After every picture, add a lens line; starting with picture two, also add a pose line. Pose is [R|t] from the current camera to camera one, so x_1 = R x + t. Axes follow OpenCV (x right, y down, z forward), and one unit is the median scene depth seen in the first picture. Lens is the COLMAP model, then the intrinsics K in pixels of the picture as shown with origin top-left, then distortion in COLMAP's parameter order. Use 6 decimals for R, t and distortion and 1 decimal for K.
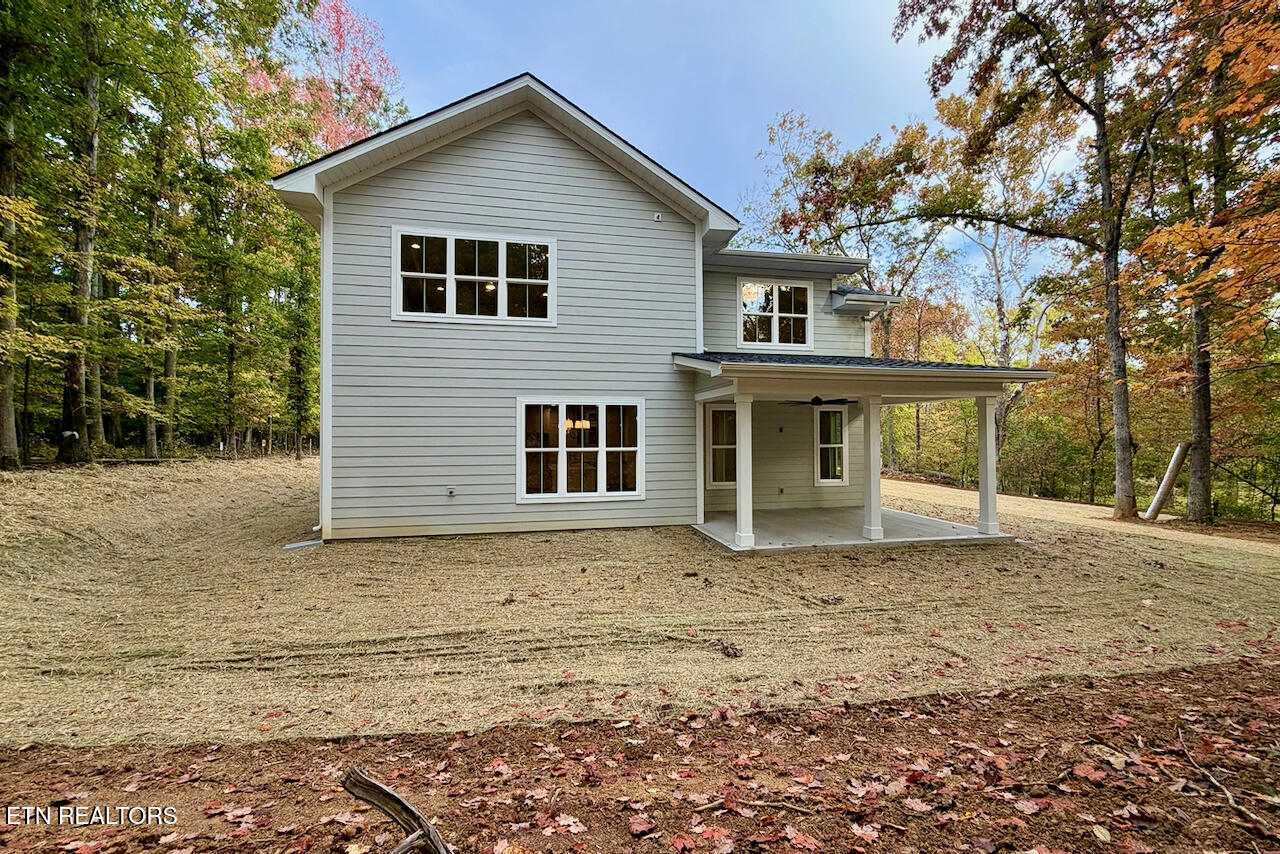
lens RADIAL K [[508.3, 0, 635.7], [0, 508.3, 429.2], [0, 0, 1]] dist [0.001201, 0.000044]
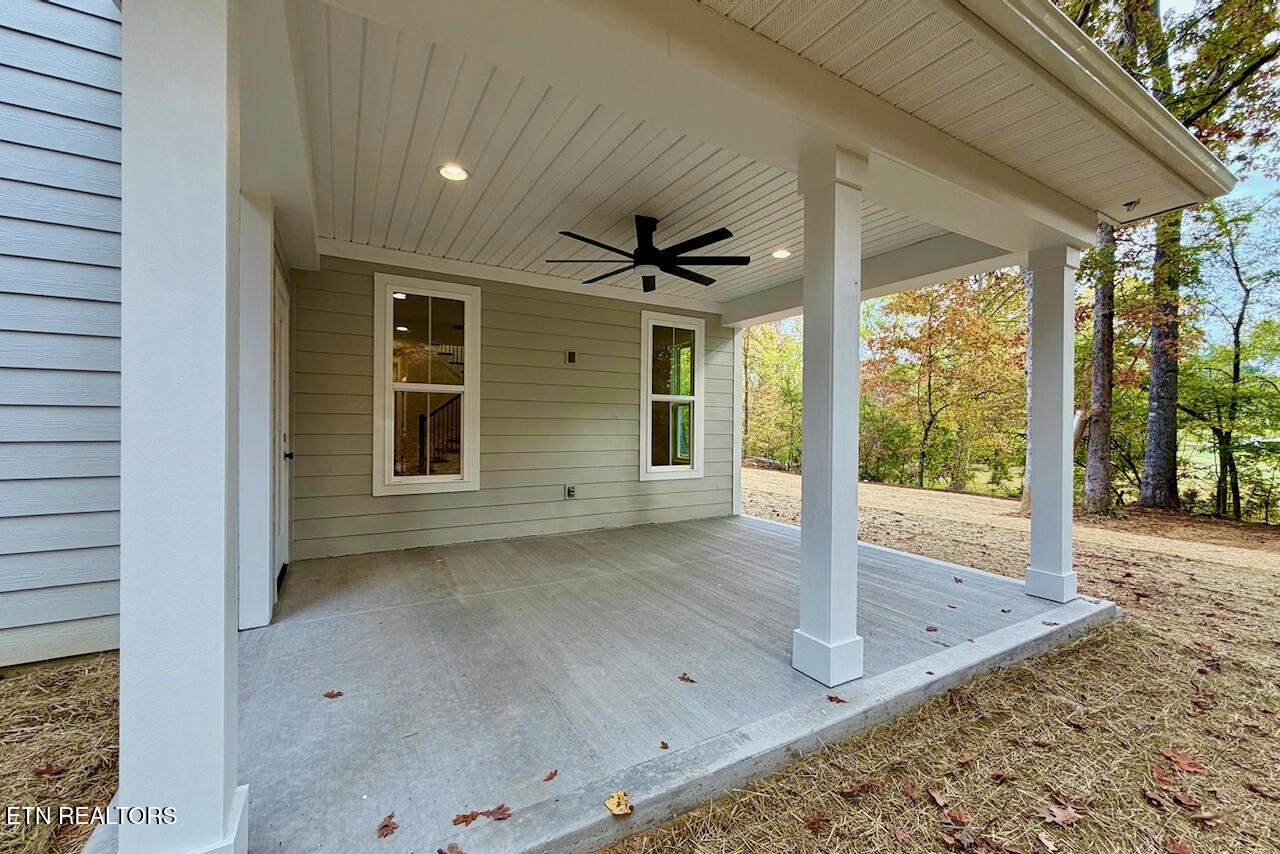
lens RADIAL K [[508.3, 0, 635.7], [0, 508.3, 429.2], [0, 0, 1]] dist [0.001201, 0.000044]
pose [[0.950383, 0.010703, 0.310897, 0.195428], [-0.018160, 0.999612, 0.021102, 0.052731], [-0.310551, -0.025701, 0.950209, 0.538022]]
